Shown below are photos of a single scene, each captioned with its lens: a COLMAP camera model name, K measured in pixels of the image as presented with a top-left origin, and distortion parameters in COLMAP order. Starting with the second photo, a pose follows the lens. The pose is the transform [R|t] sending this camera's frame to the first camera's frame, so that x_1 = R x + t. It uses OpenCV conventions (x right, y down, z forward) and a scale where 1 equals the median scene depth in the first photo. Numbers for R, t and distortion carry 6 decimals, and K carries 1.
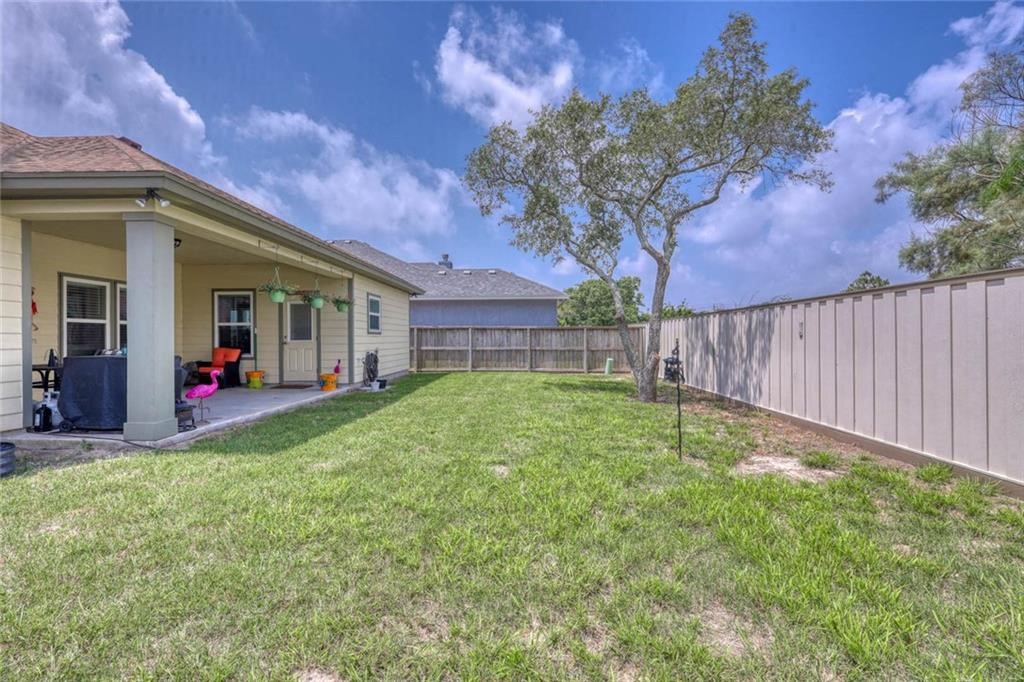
lens RADIAL K [[480.4, 0, 514.9], [0, 480.4, 337.8], [0, 0, 1]] dist [0.019691, 0.000016]
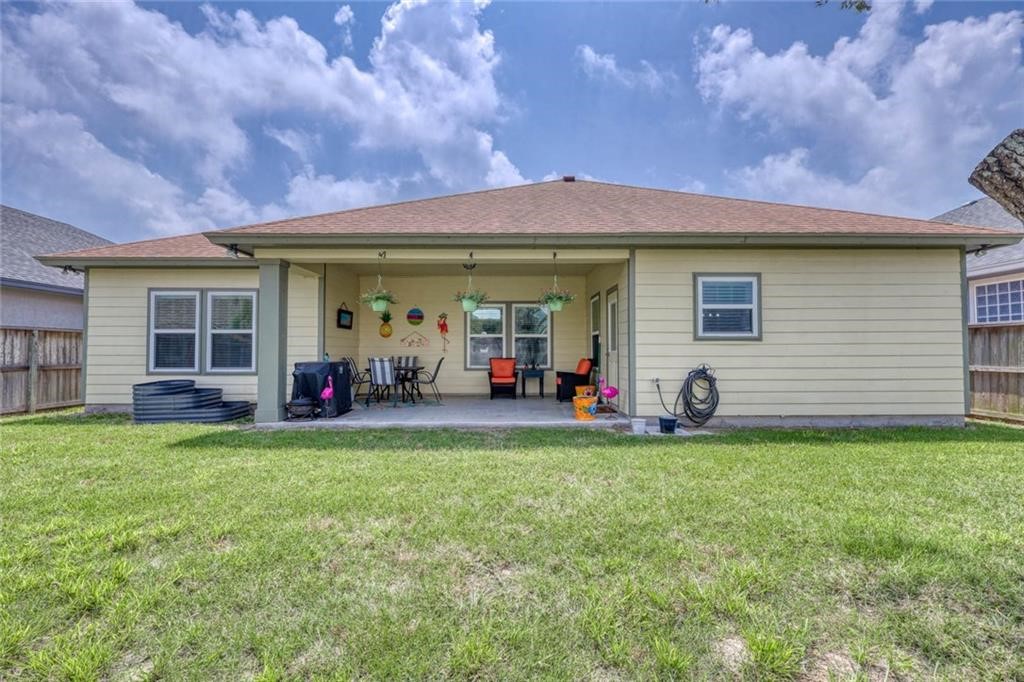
lens RADIAL K [[472.6, 0, 510.5], [0, 472.6, 335.3], [0, 0, 1]] dist [0.001209, 0.000301]
pose [[0.025475, -0.031285, -0.999186, 0.291990], [0.002611, 0.999509, -0.031228, 0.002955], [0.999672, -0.001813, 0.025544, 0.768218]]
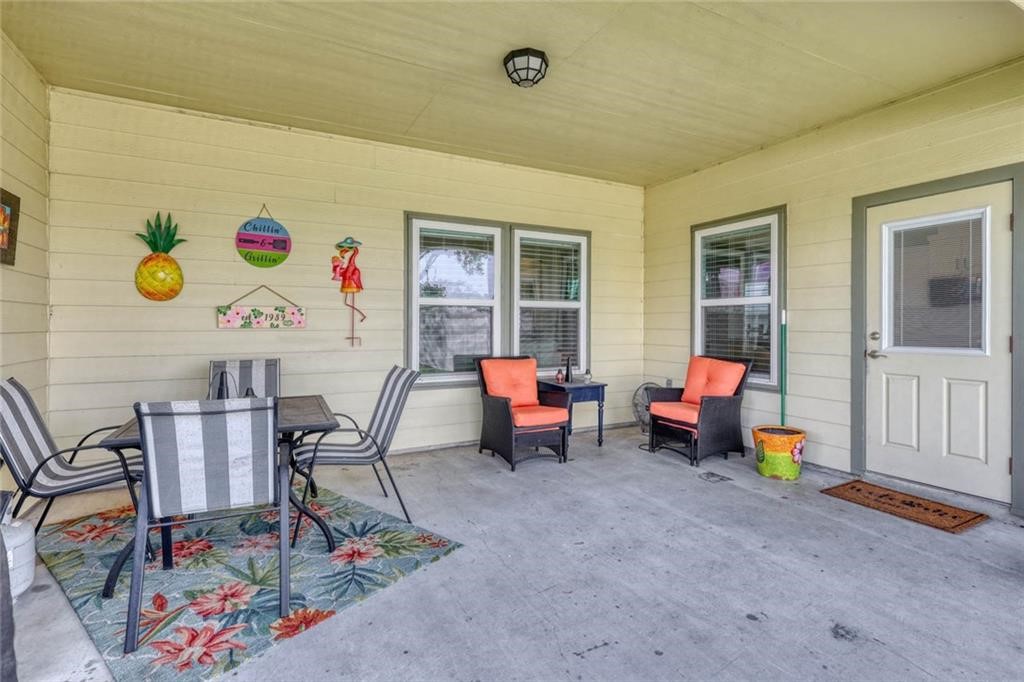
lens RADIAL K [[472.6, 0, 510.5], [0, 472.6, 335.3], [0, 0, 1]] dist [0.001209, 0.000301]
pose [[0.483767, 0.022055, -0.874919, -0.295241], [-0.001122, 0.999697, 0.024581, -0.008519], [0.875196, -0.010910, 0.483645, 0.591163]]
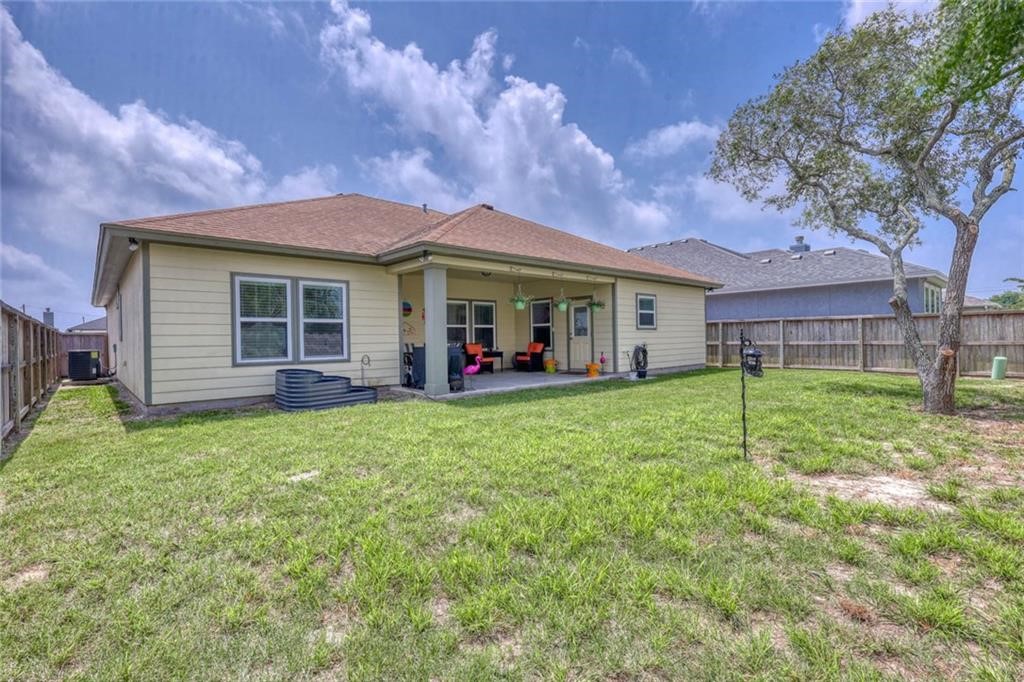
lens RADIAL K [[472.6, 0, 510.5], [0, 472.6, 335.3], [0, 0, 1]] dist [0.001209, 0.000301]
pose [[0.683033, -0.014394, -0.730246, 0.307971], [0.016426, 0.999856, -0.004344, 0.004627], [0.730203, -0.009028, 0.683170, 0.027084]]
